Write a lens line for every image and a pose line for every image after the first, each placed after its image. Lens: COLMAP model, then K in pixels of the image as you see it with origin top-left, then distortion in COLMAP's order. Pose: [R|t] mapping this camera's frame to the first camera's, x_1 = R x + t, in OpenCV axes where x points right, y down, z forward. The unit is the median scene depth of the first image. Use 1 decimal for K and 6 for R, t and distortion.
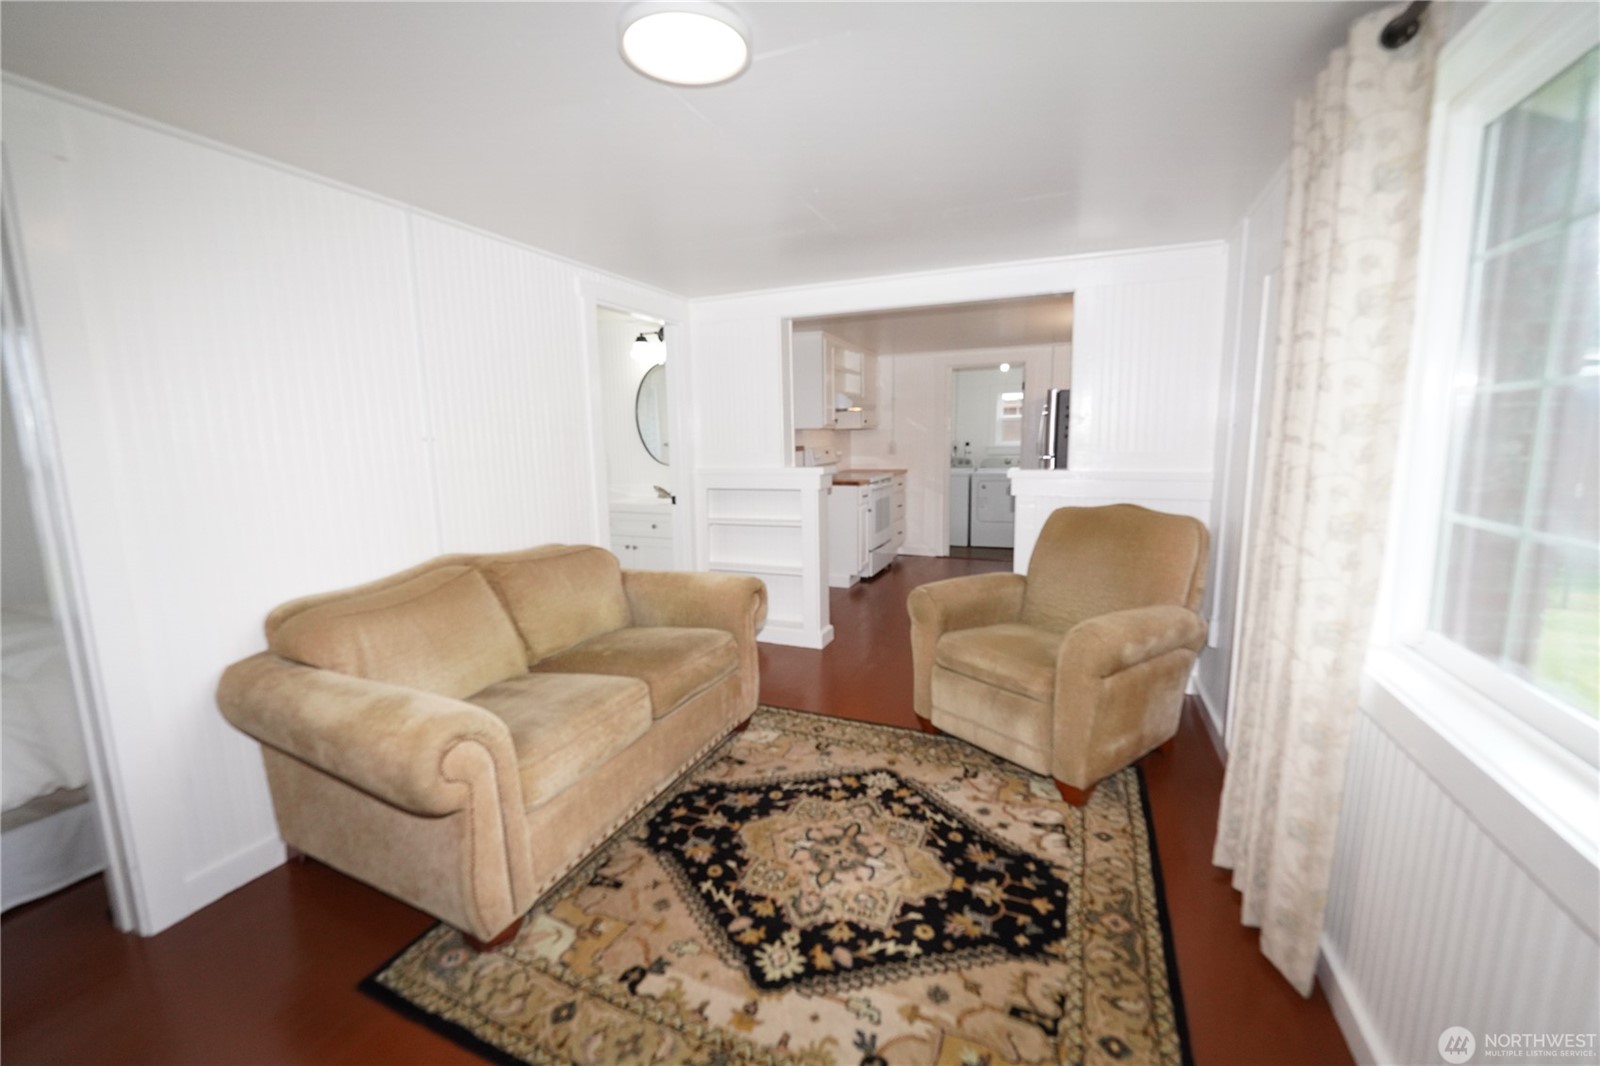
lens RADIAL K [[643.3, 0, 804.7], [0, 643.3, 535.4], [0, 0, 1]] dist [-0.009461, -0.001268]
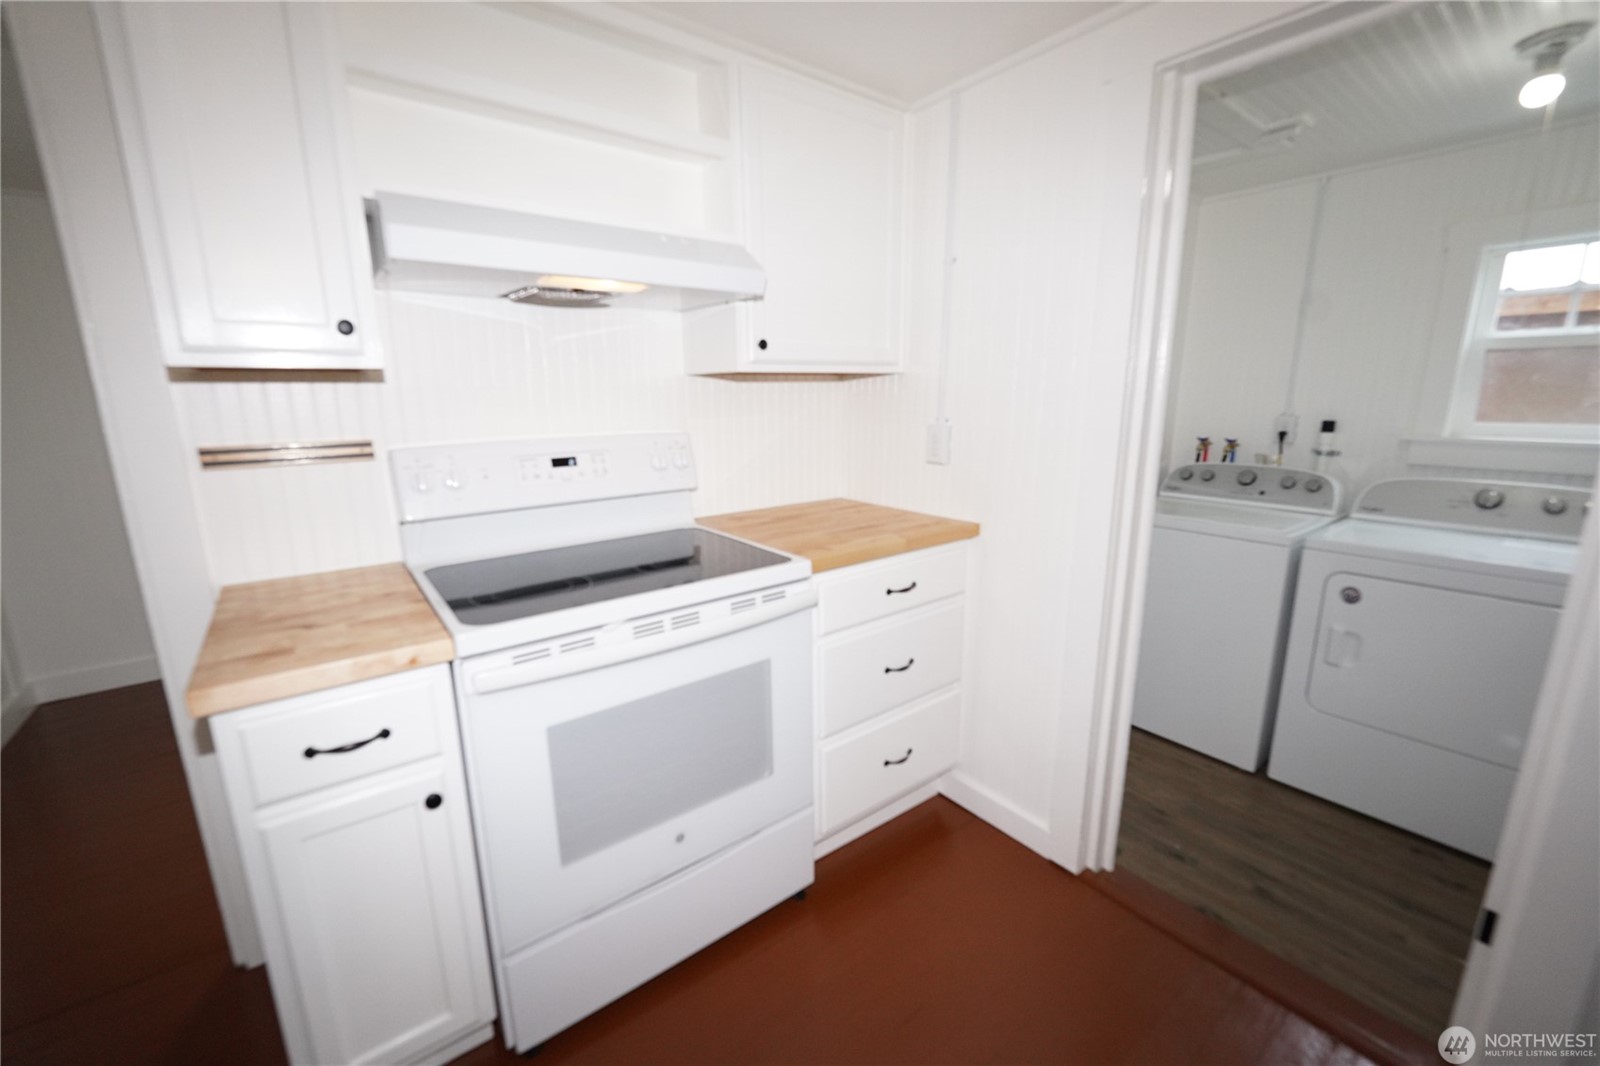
lens RADIAL K [[643.3, 0, 805.7], [0, 643.3, 536.8], [0, 0, 1]] dist [-0.009461, -0.001268]
pose [[0.867007, 0.119193, -0.483831, 0.833358], [-0.083052, 0.991955, 0.095544, -0.427875], [0.491326, -0.042654, 0.869931, 2.641234]]
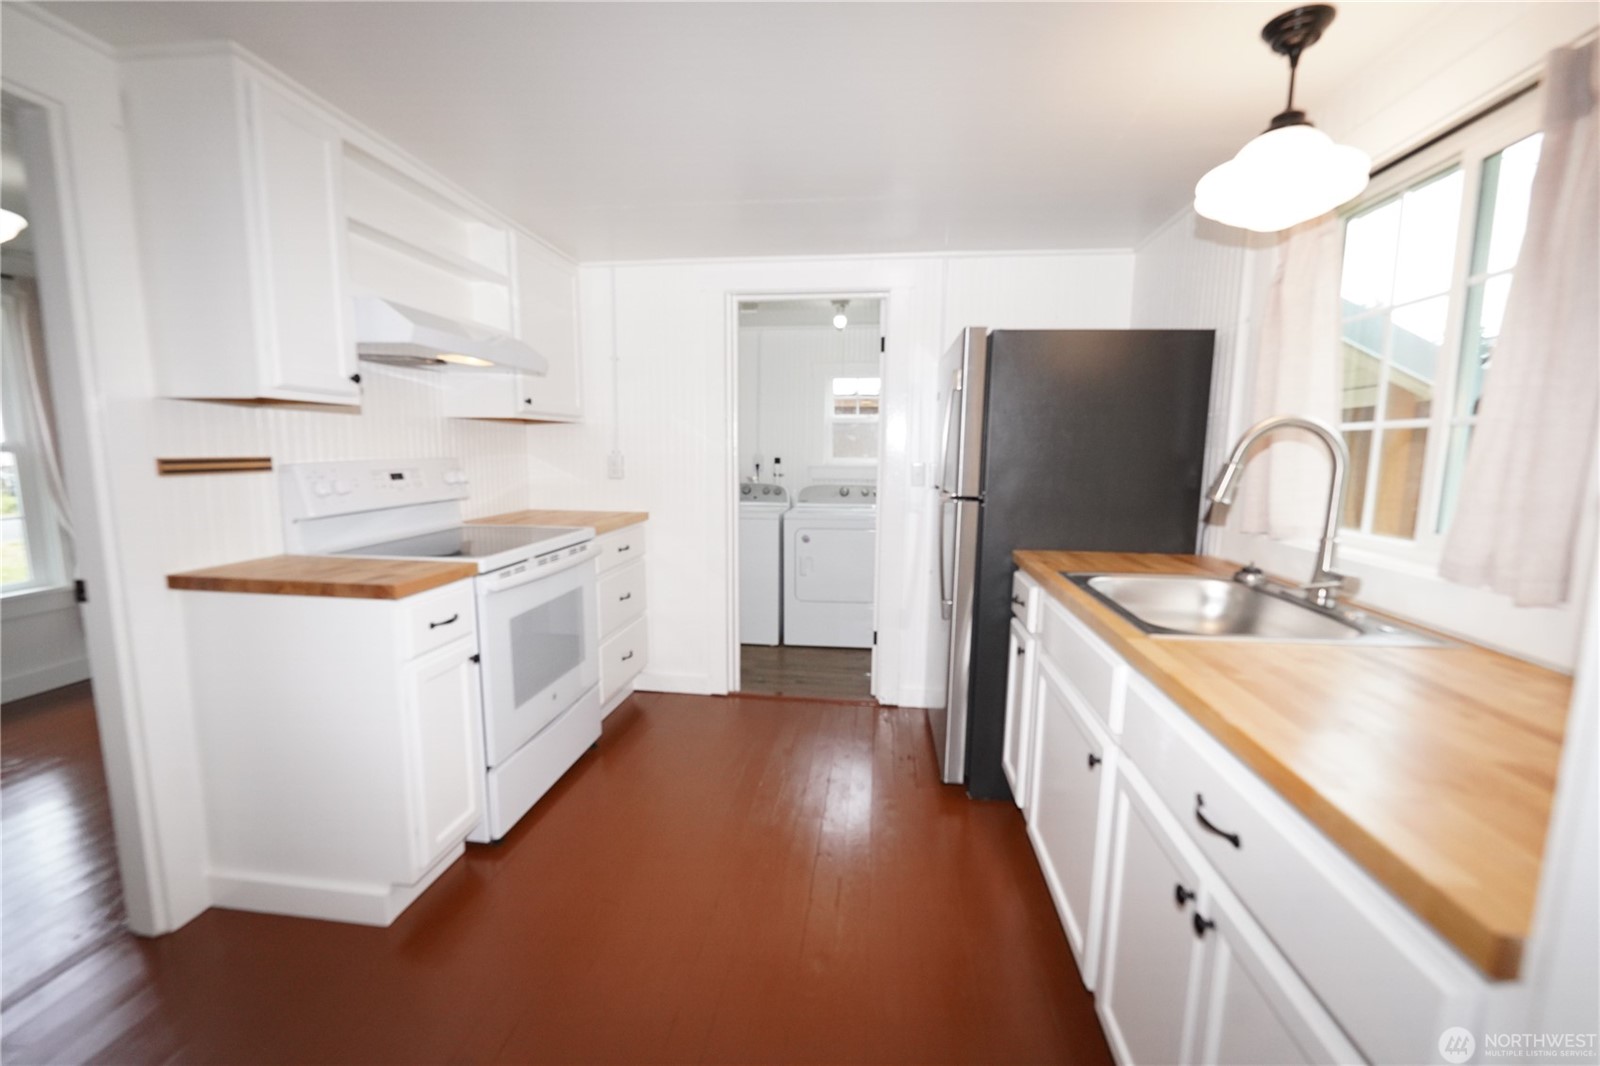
lens RADIAL K [[643.3, 0, 806.7], [0, 643.3, 533.9], [0, 0, 1]] dist [-0.009461, -0.001268]
pose [[0.962009, -0.008591, 0.272883, 0.520811], [0.014885, 0.999669, -0.021002, -0.275214], [-0.272613, 0.024266, 0.961818, 1.894926]]
